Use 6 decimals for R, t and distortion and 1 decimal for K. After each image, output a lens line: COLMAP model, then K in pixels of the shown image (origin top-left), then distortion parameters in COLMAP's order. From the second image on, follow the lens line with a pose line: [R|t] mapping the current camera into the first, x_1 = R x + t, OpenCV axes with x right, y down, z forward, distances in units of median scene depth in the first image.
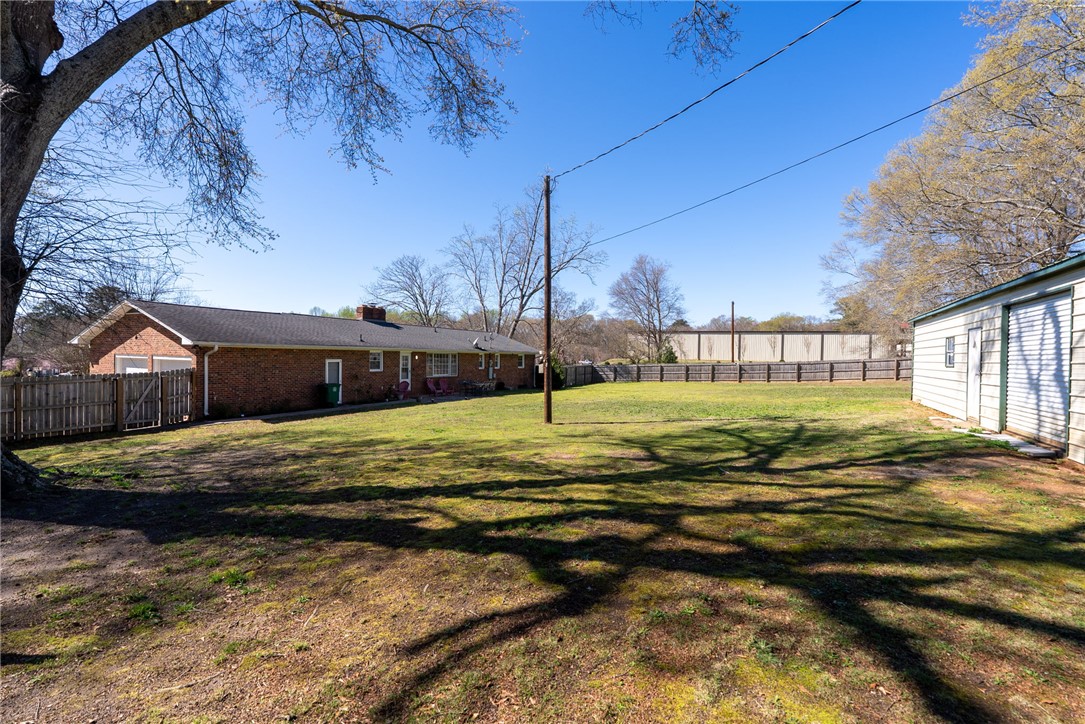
lens RADIAL K [[514.3, 0, 542.5], [0, 514.3, 362.0], [0, 0, 1]] dist [-0.001242, -0.000002]
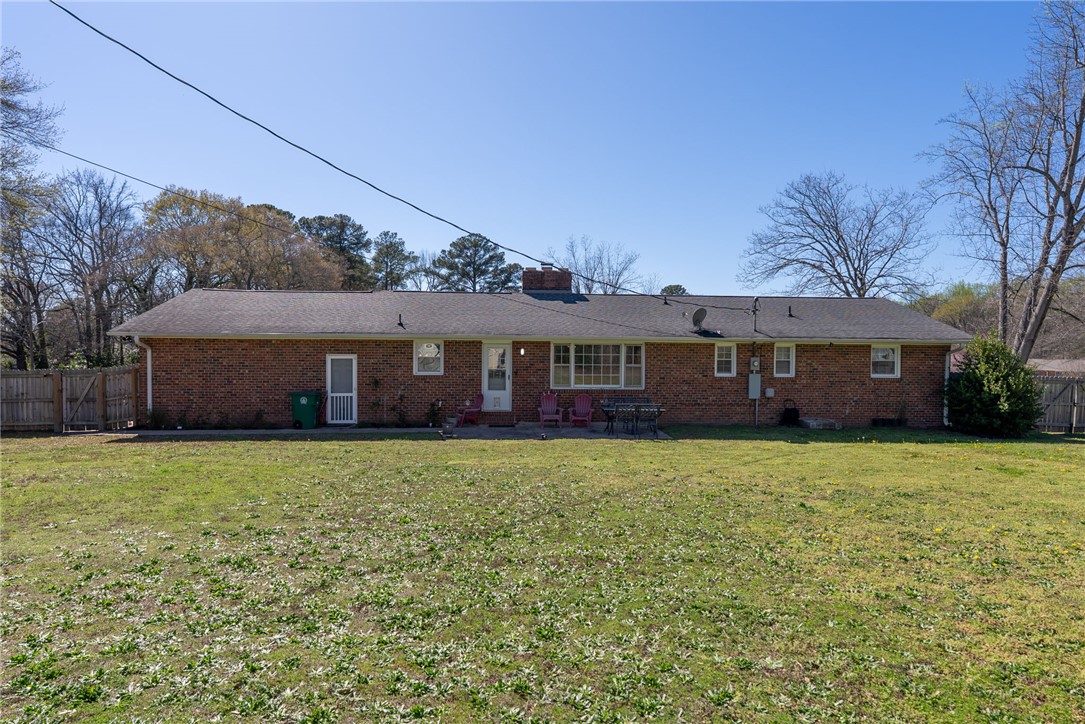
lens RADIAL K [[641.9, 0, 542.5], [0, 641.9, 362.0], [0, 0, 1]] dist [0.000554, -0.000031]
pose [[0.517710, 0.008450, -0.855515, 0.353070], [-0.008615, 0.999952, 0.004663, -0.001566], [0.855513, 0.004956, 0.517758, 0.666537]]
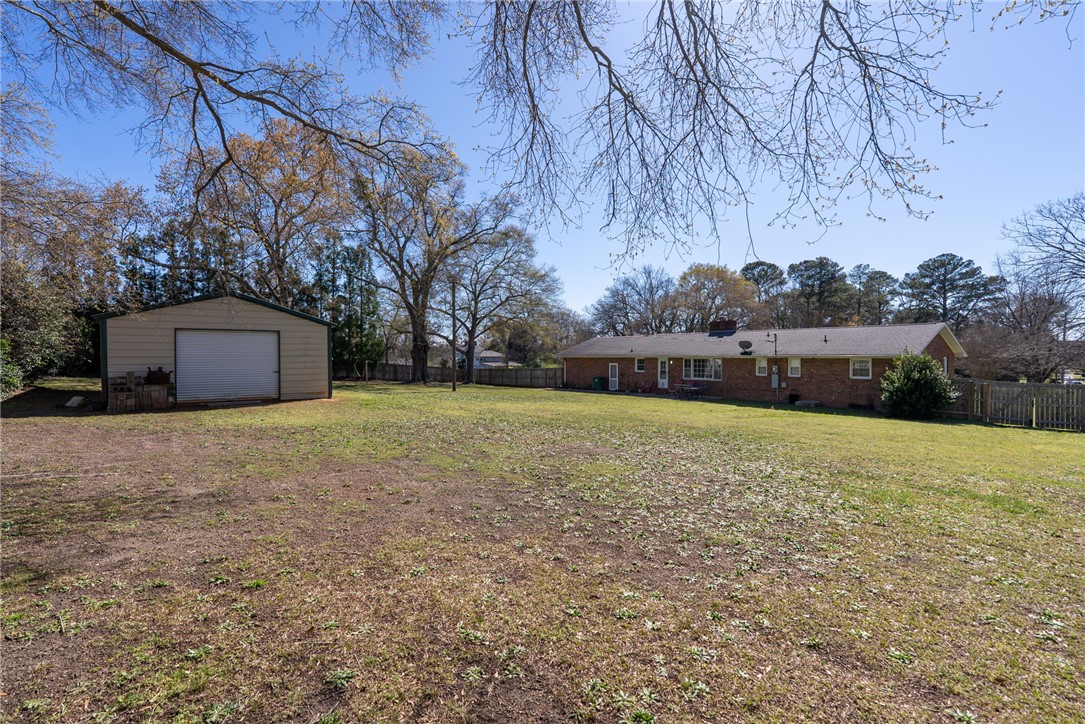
lens RADIAL K [[488.3, 0, 542.5], [0, 488.3, 362.0], [0, 0, 1]] dist [-0.000075, 0.000085]
pose [[-0.386888, -0.002166, -0.922124, 0.959057], [-0.011900, 0.999926, 0.002644, -0.009314], [0.922050, 0.011996, -0.386885, 1.172092]]
